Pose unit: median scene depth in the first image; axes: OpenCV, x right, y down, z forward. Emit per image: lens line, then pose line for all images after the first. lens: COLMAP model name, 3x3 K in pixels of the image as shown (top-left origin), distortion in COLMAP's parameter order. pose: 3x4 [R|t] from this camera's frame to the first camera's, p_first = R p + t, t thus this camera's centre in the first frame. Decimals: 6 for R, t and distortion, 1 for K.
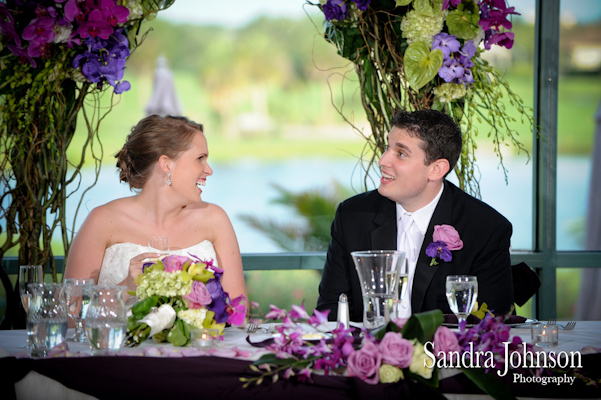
lens RADIAL K [[3085.3, 0, 298.6], [0, 3085.3, 206.3], [0, 0, 1]] dist [2.113968, 0.000000]
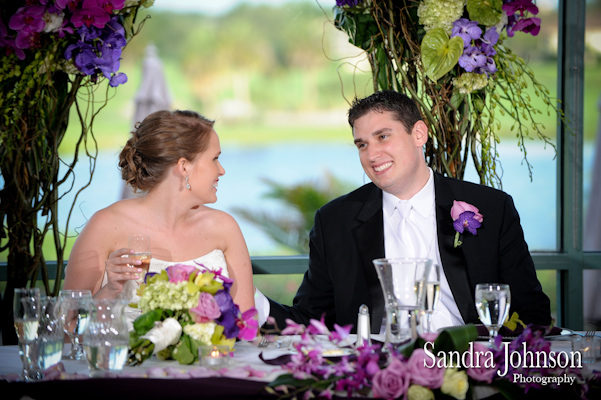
lens RADIAL K [[3085.3, 0, 299.3], [0, 3085.3, 198.5], [0, 0, 1]] dist [2.113968, 0.000000]
pose [[0.999961, -0.006249, 0.006269, -0.008747], [0.006236, 0.999979, 0.002013, -0.004430], [-0.006282, -0.001974, 0.999978, 0.072030]]
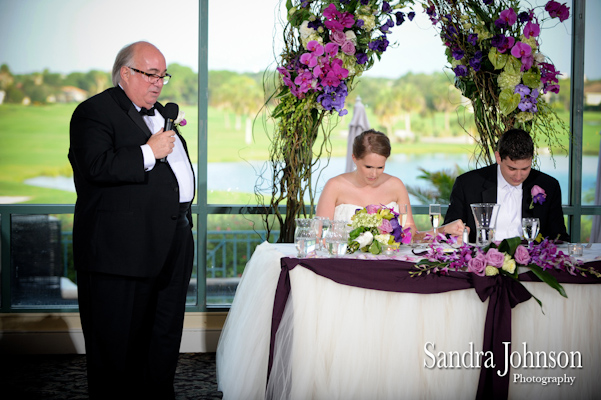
lens RADIAL K [[1773.5, 0, 299.3], [0, 1773.5, 200.0], [0, 0, 1]] dist [0.033778, 0.000000]
pose [[0.997293, 0.012149, -0.072516, -0.006376], [-0.011376, 0.999874, 0.011065, 0.001646], [0.072641, -0.010211, 0.997306, -0.037412]]
